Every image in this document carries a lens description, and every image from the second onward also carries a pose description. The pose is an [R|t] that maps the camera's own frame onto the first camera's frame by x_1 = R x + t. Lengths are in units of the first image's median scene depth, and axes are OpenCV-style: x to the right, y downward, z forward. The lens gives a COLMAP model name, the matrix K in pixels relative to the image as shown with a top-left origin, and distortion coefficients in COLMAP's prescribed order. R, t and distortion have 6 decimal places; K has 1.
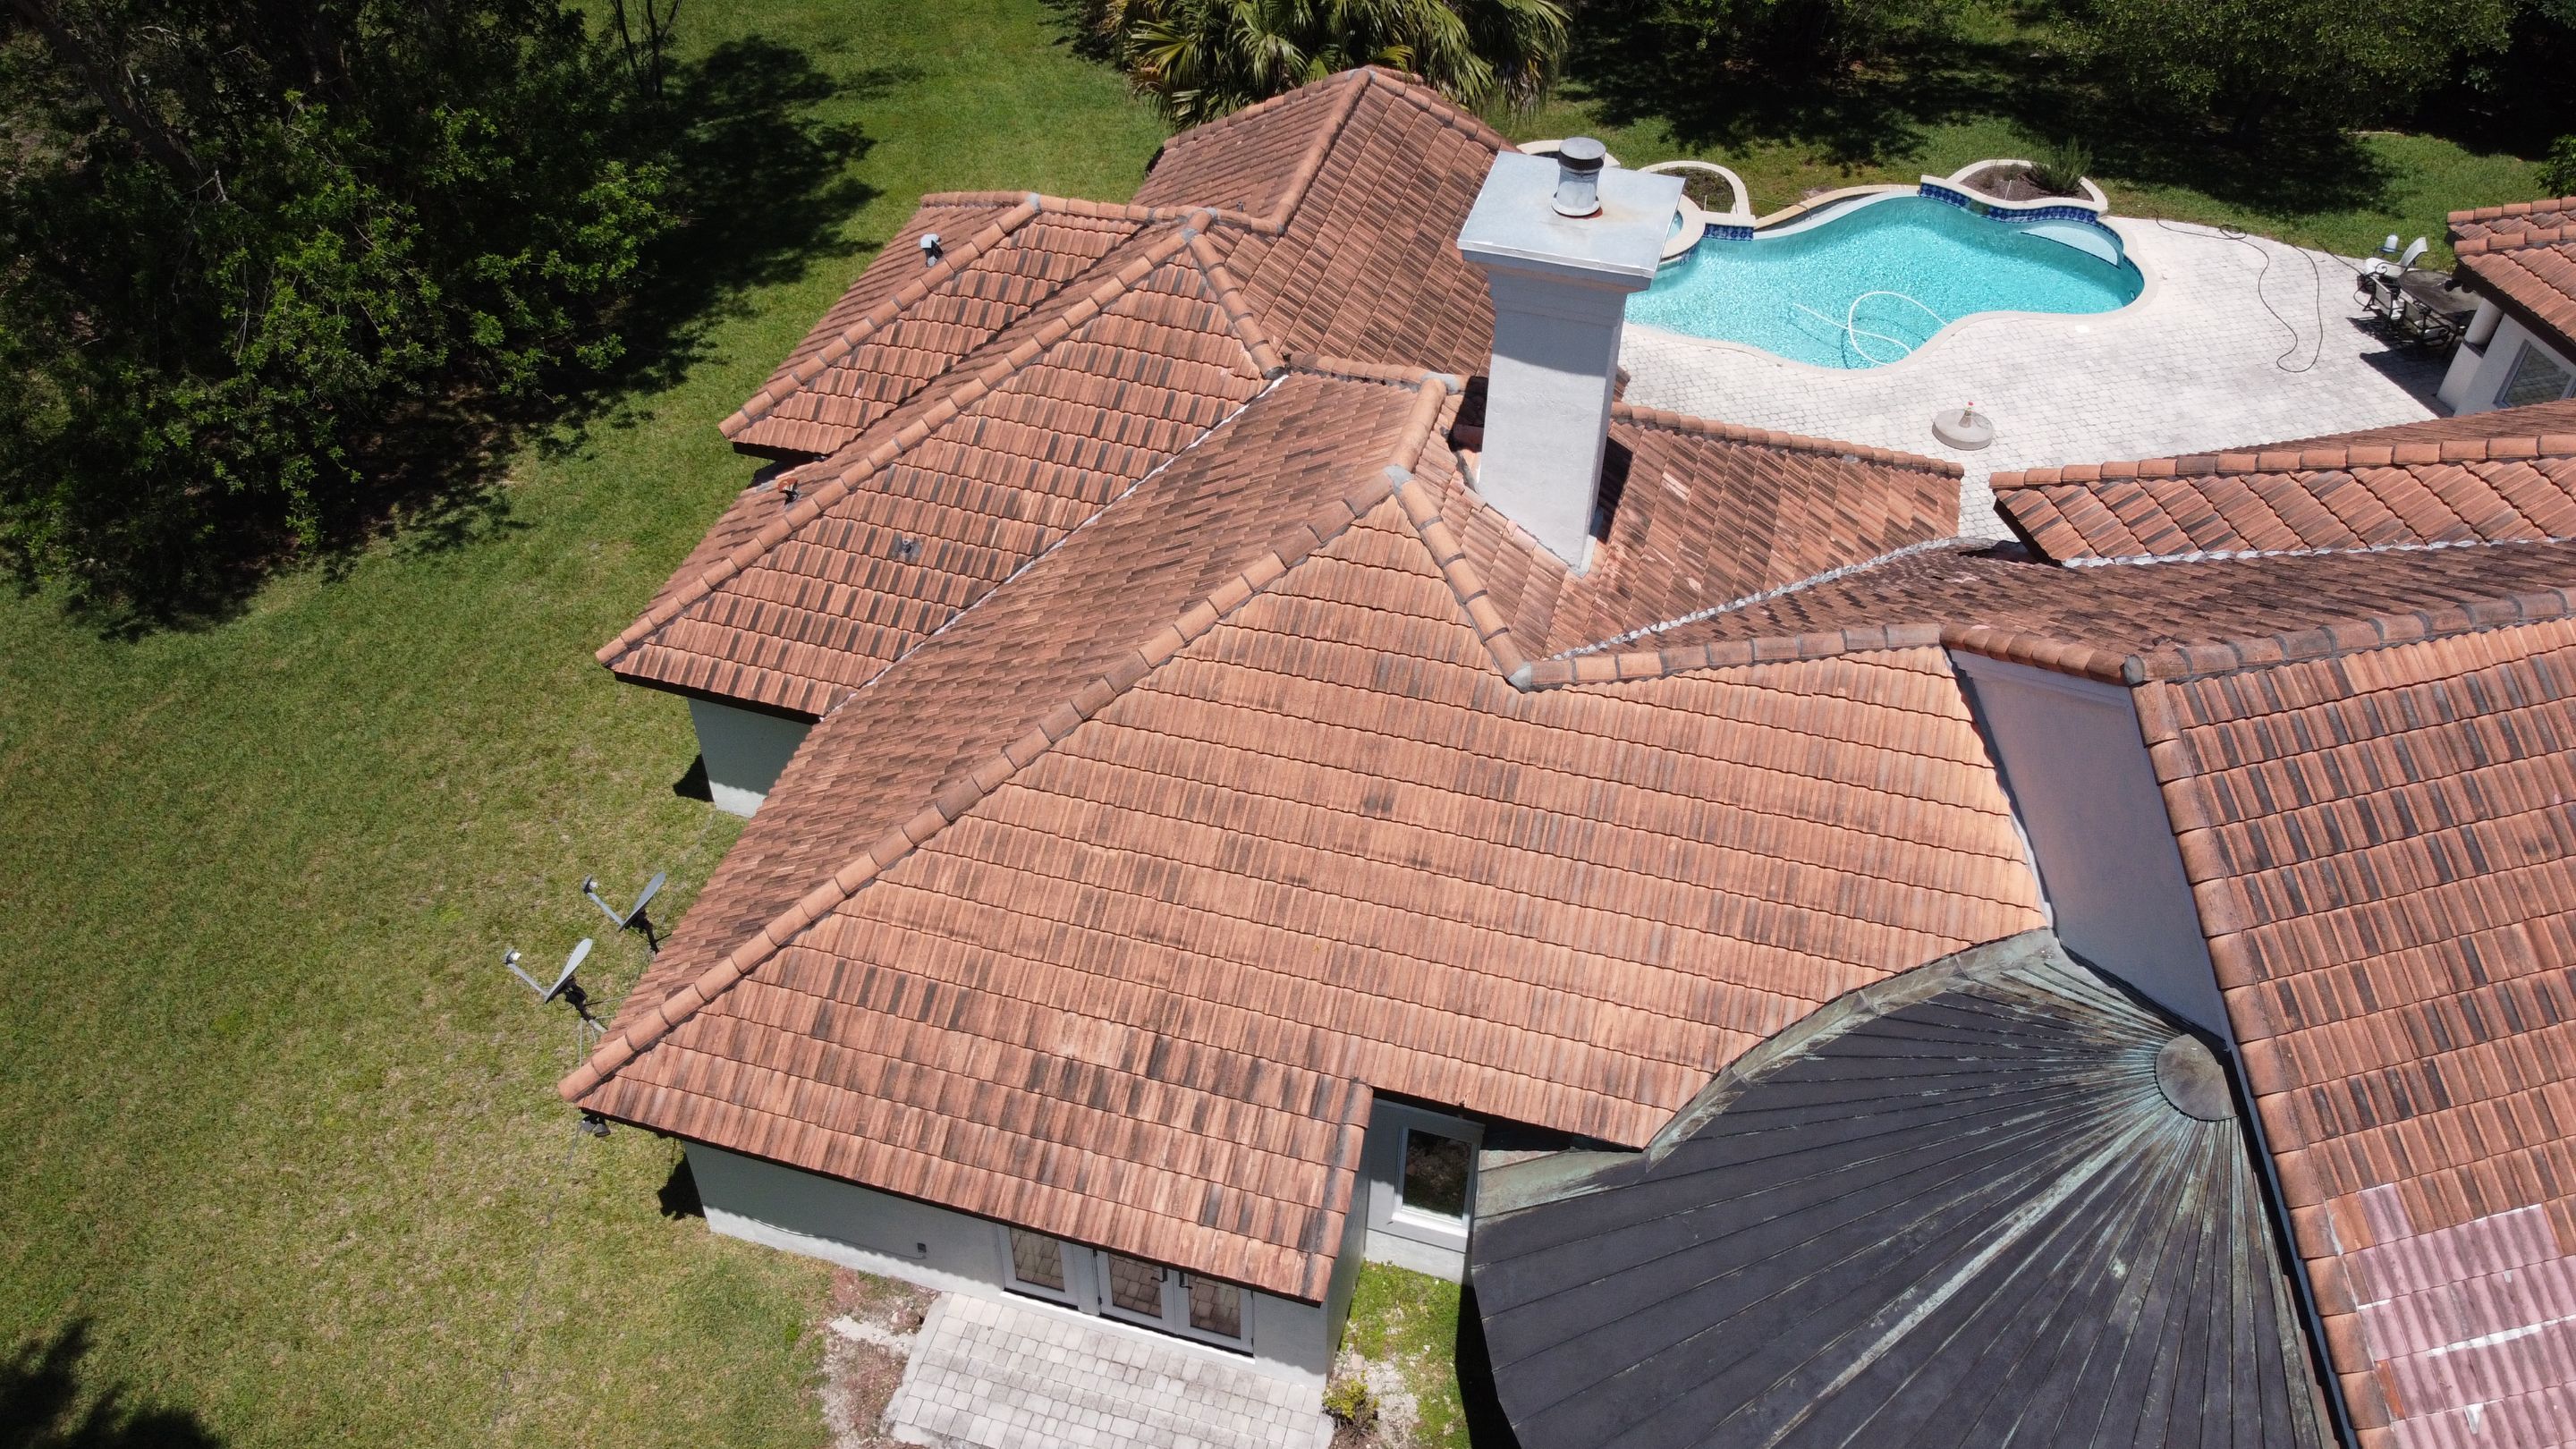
lens RADIAL K [[1946.1, 0, 1297.0], [0, 1946.1, 714.2], [0, 0, 1]] dist [0.010265, -0.015309]
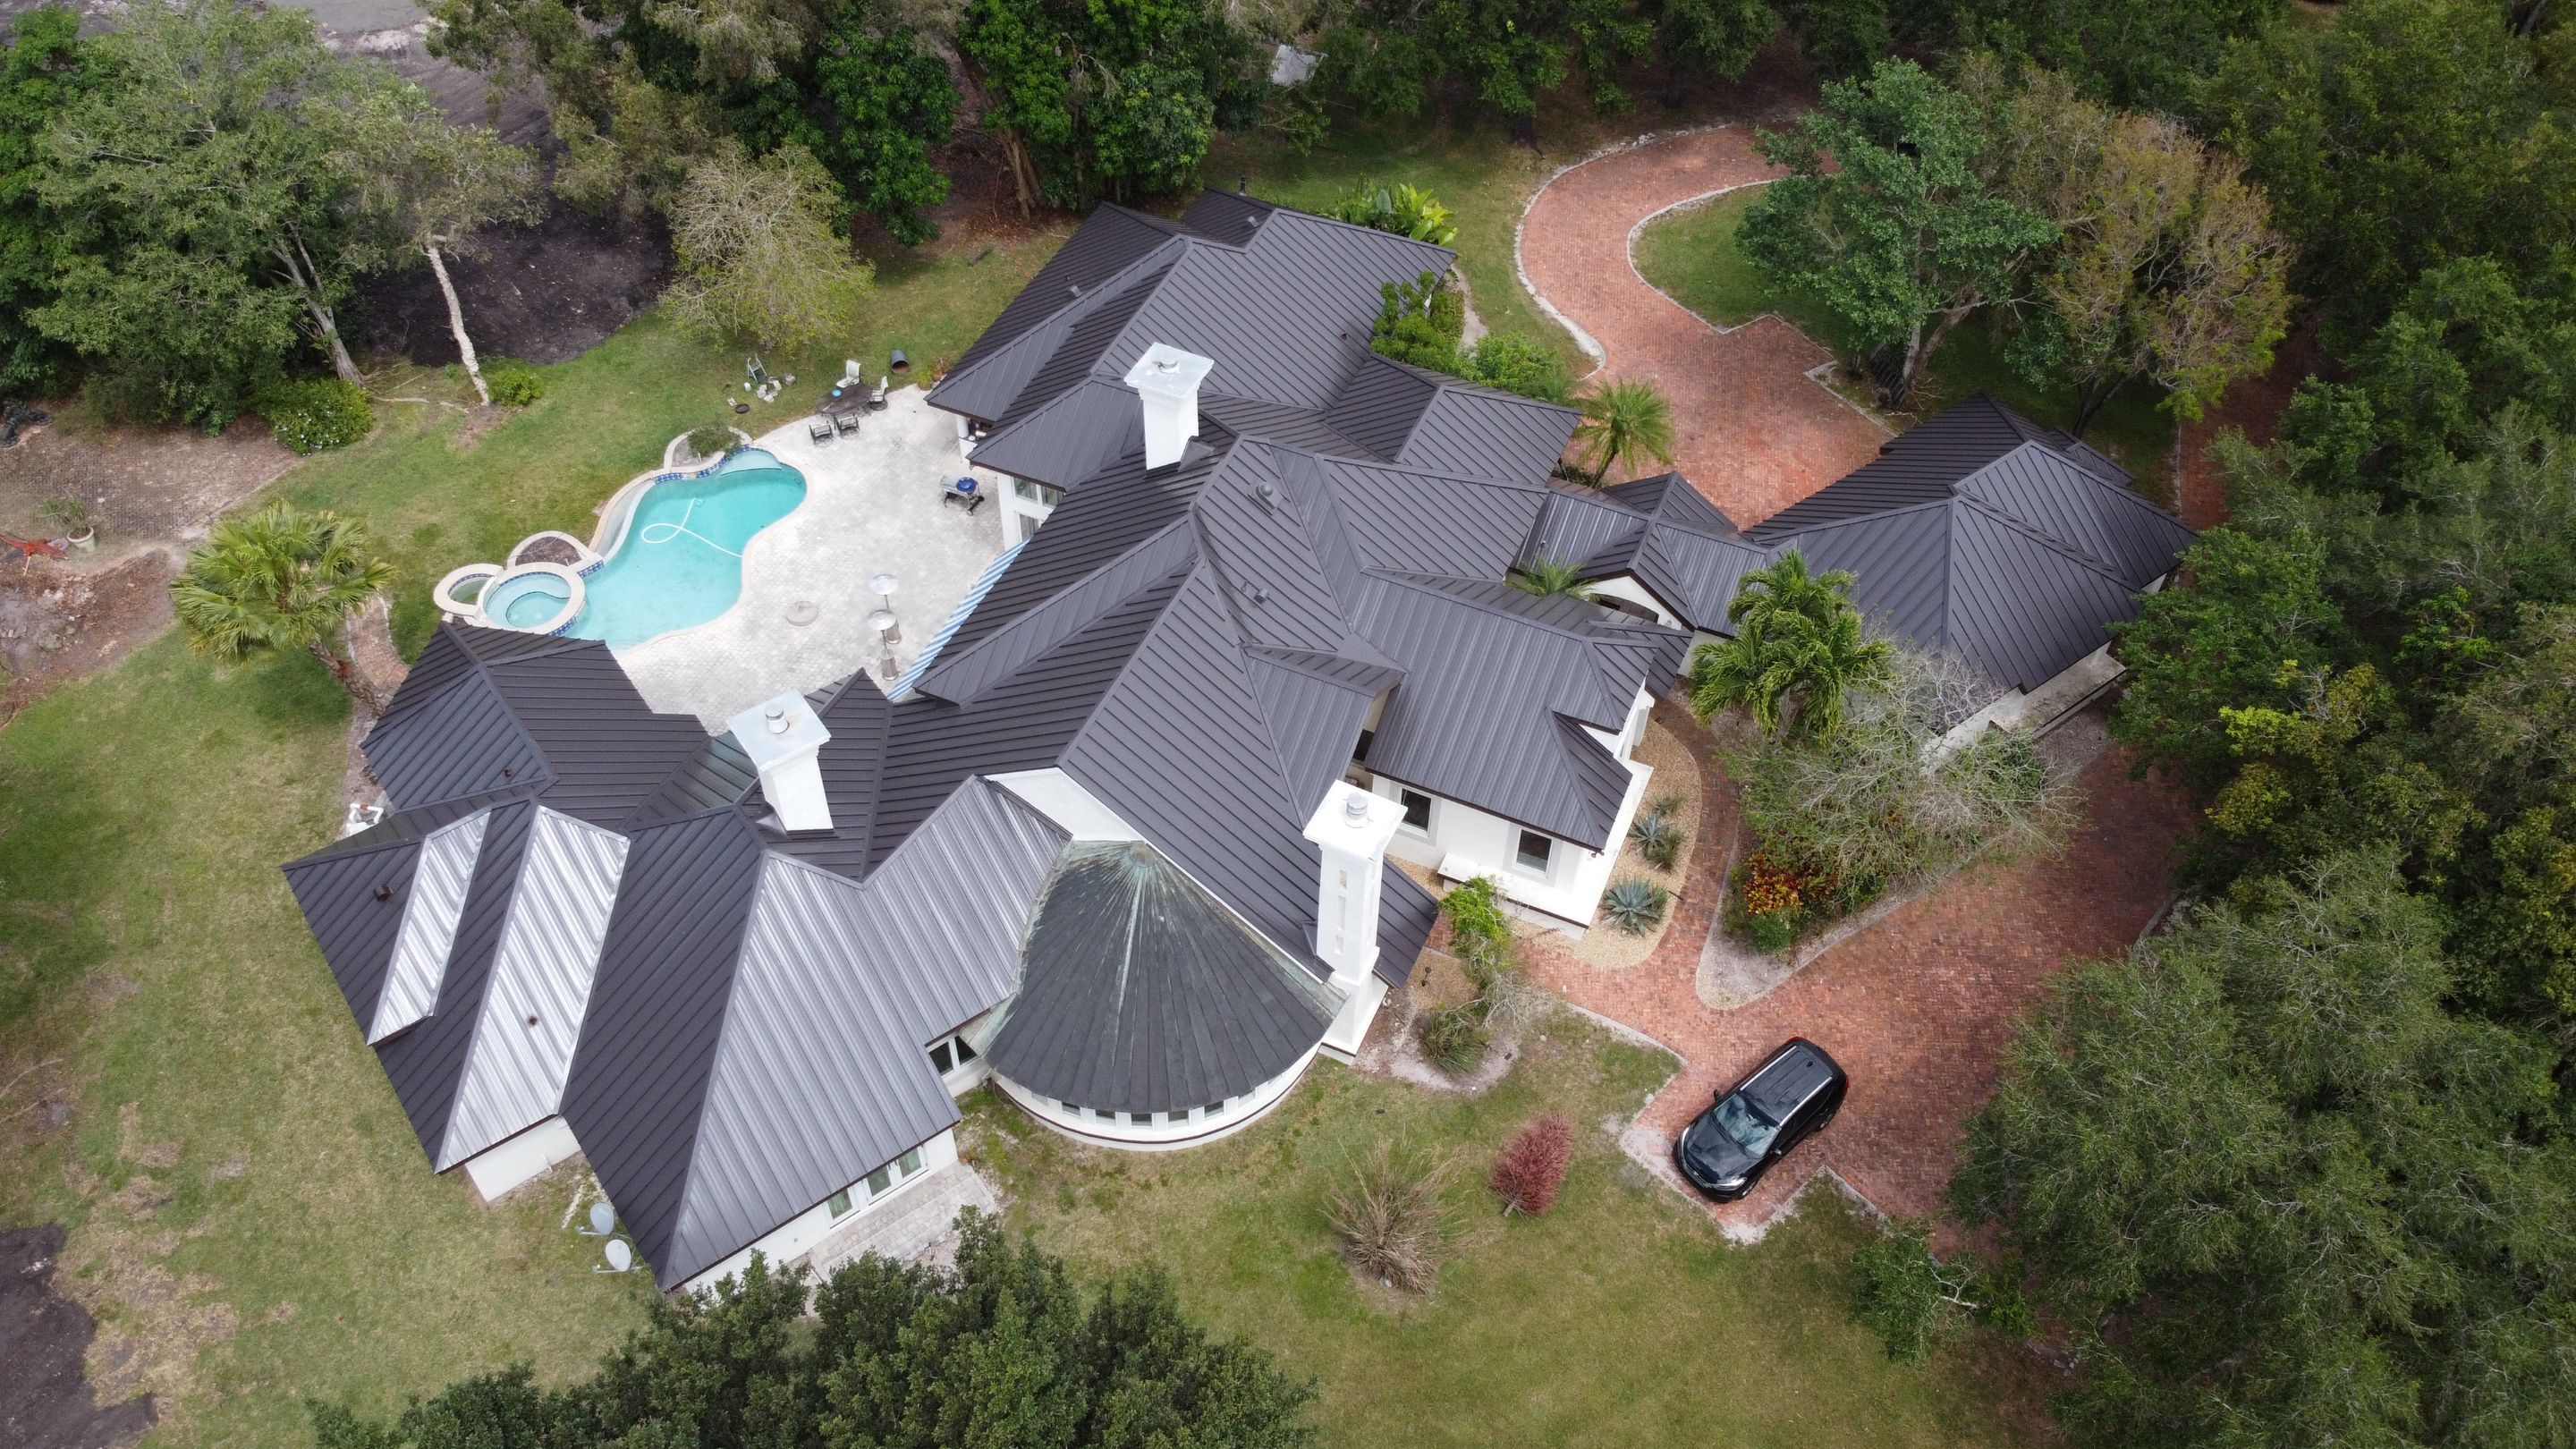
lens RADIAL K [[1946.1, 0, 1277.2], [0, 1946.1, 718.5], [0, 0, 1]] dist [0.010265, -0.015309]
pose [[0.612395, -0.584739, 0.532027, -0.630293], [0.525083, 0.803949, 0.279202, -0.501947], [-0.590983, 0.108377, 0.799371, -1.105180]]
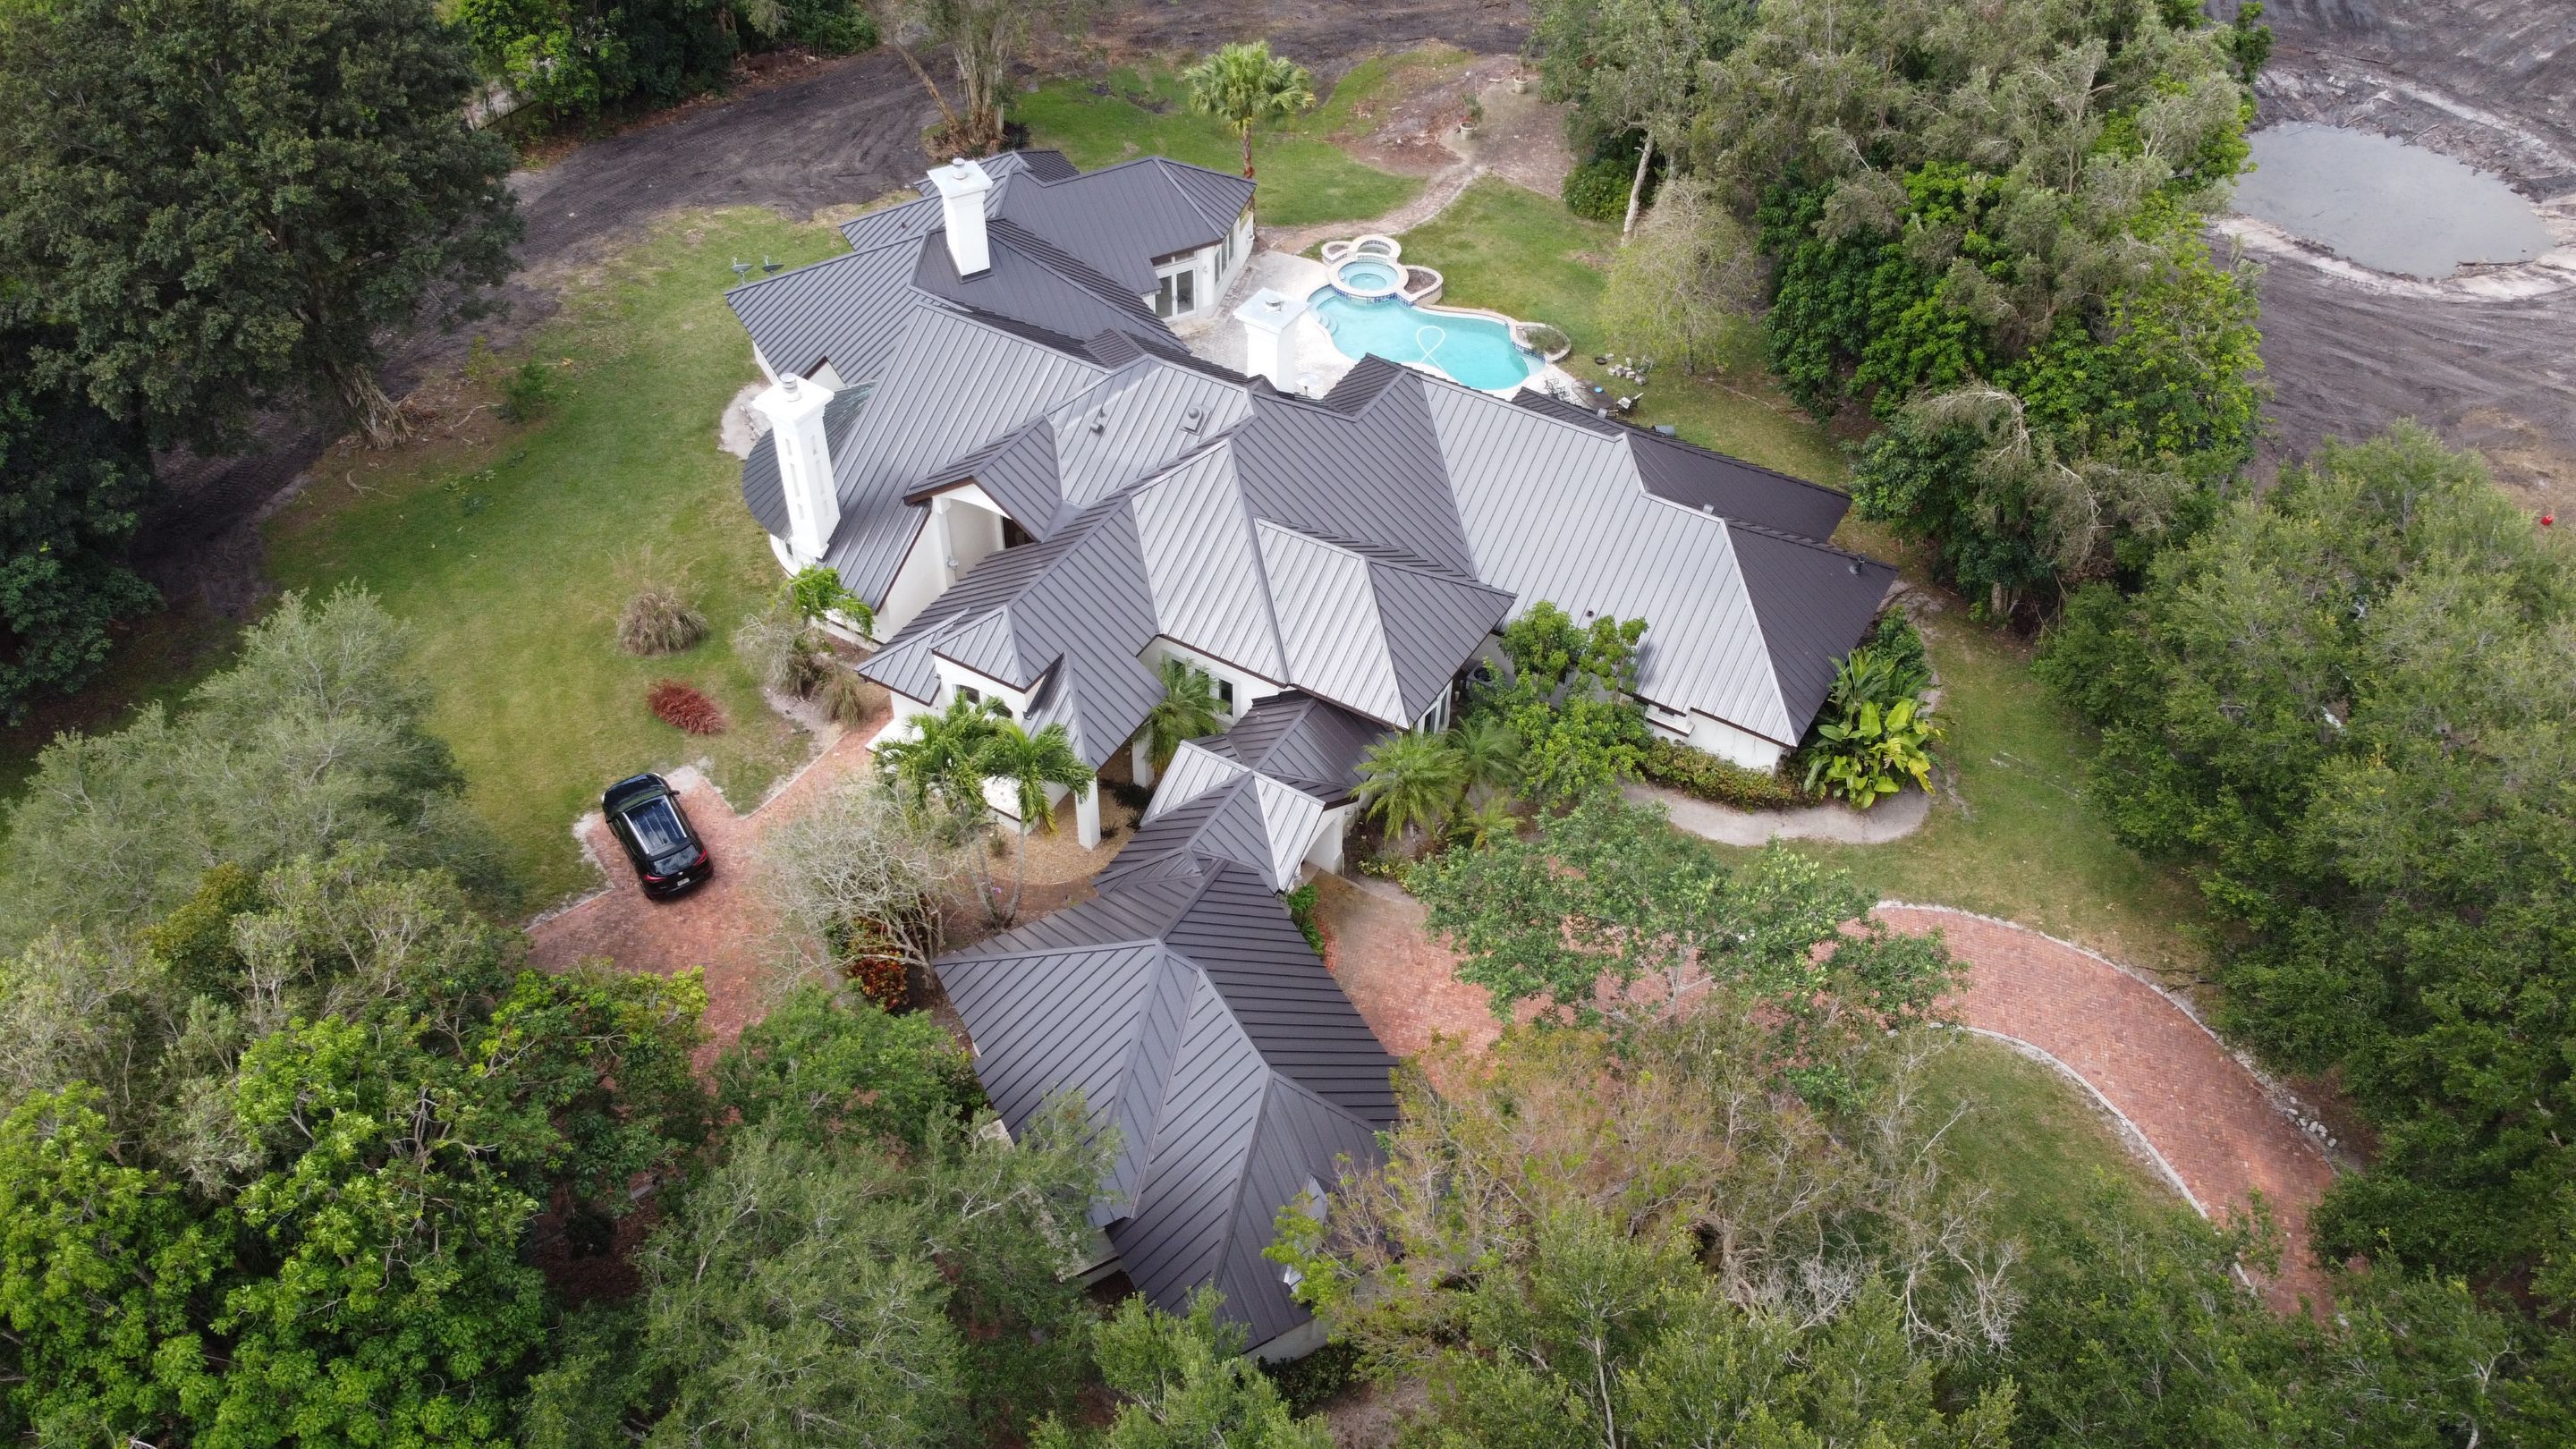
lens RADIAL K [[1946.1, 0, 1282.7], [0, 1946.1, 708.7], [0, 0, 1]] dist [0.010265, -0.015309]
pose [[0.707322, 0.480875, -0.518125, 2.473429], [-0.479123, 0.865047, 0.148778, -0.185038], [0.519746, 0.143012, 0.842266, -1.422407]]
